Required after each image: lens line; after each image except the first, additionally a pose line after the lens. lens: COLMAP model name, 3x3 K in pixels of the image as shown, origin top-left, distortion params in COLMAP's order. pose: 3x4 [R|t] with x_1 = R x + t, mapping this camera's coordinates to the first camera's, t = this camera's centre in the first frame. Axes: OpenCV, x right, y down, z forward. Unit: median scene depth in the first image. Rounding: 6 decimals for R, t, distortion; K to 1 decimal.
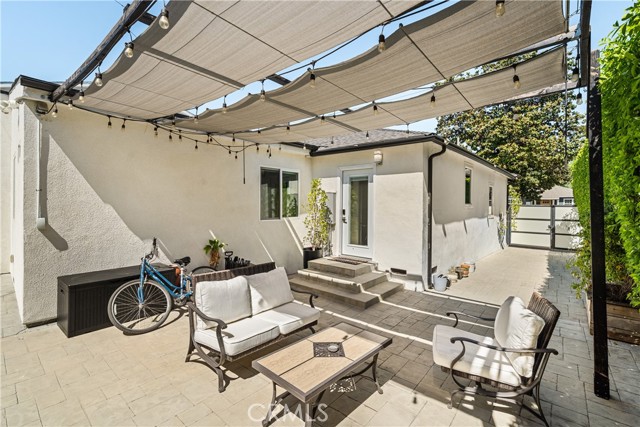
lens RADIAL K [[291.1, 0, 320.4], [0, 291.1, 211.5], [0, 0, 1]] dist [-0.001931, -0.000483]
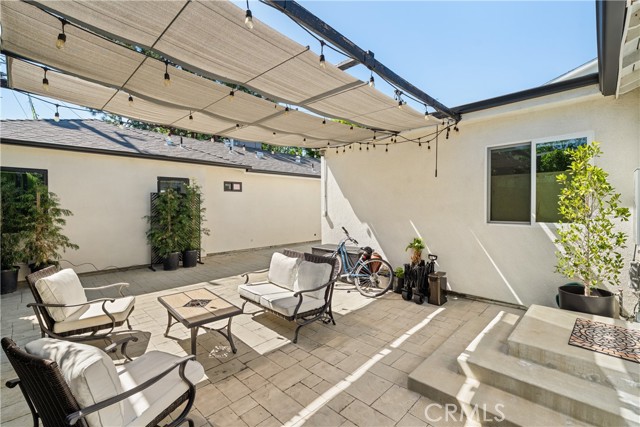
lens RADIAL K [[291.1, 0, 320.4], [0, 291.1, 211.5], [0, 0, 1]] dist [-0.001931, -0.000483]
pose [[-0.057127, 0.004965, -0.998355, 0.611620], [-0.026357, 0.999632, 0.006480, 0.009462], [0.998019, 0.026684, -0.056975, 0.729724]]
